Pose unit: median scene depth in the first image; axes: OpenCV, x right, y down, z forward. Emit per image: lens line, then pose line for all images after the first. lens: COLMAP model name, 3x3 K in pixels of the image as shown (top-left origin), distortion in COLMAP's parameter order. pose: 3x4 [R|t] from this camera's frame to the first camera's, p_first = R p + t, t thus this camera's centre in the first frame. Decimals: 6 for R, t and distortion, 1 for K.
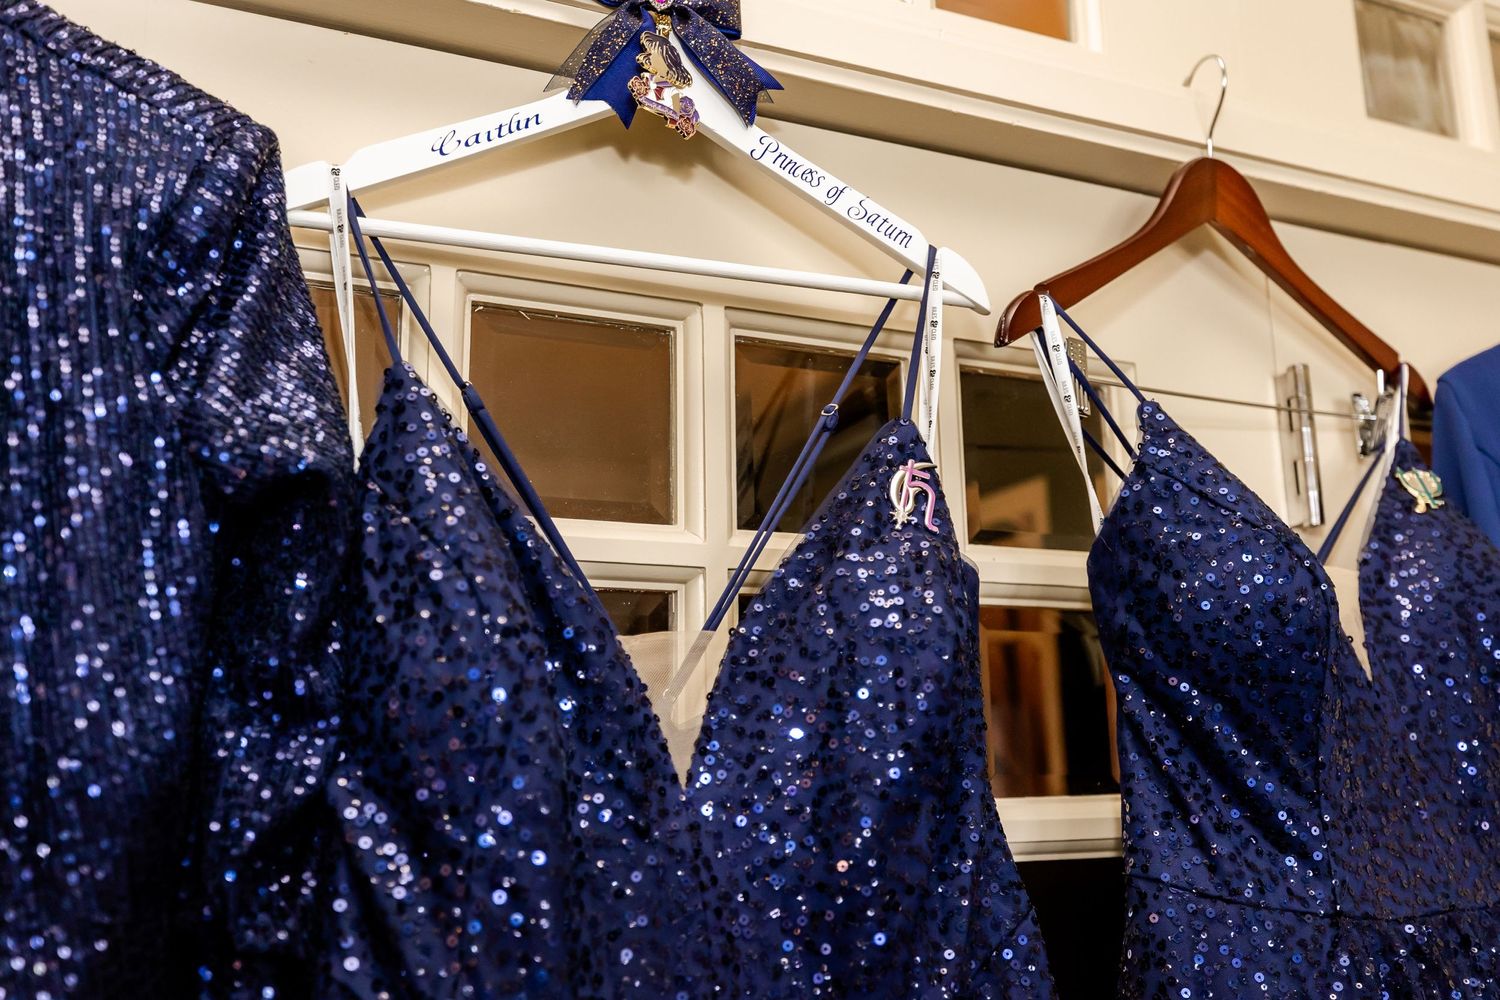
lens RADIAL K [[1290.6, 0, 750.0], [0, 1290.6, 500.0], [0, 0, 1]] dist [-0.002385, -0.001114]
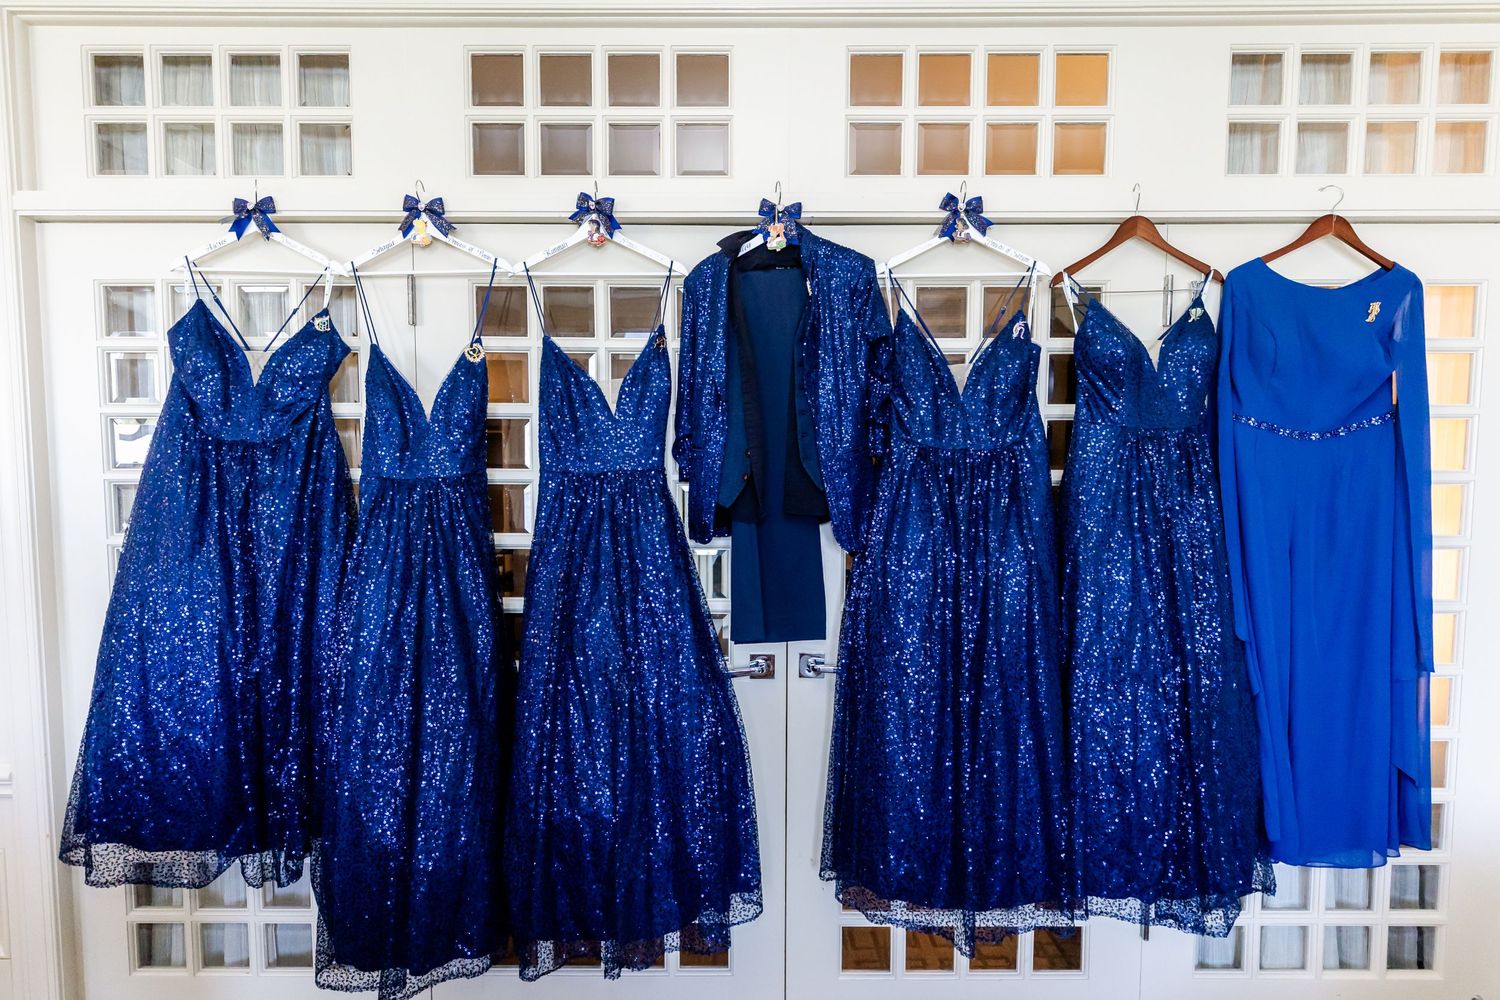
lens RADIAL K [[875.9, 0, 750.0], [0, 875.9, 500.0], [0, 0, 1]] dist [0.003239, -0.001564]
pose [[0.919971, 0.035573, -0.390368, 0.438796], [0.068911, 0.965687, 0.250401, -0.238766], [0.385881, -0.257262, 0.885953, -1.984404]]
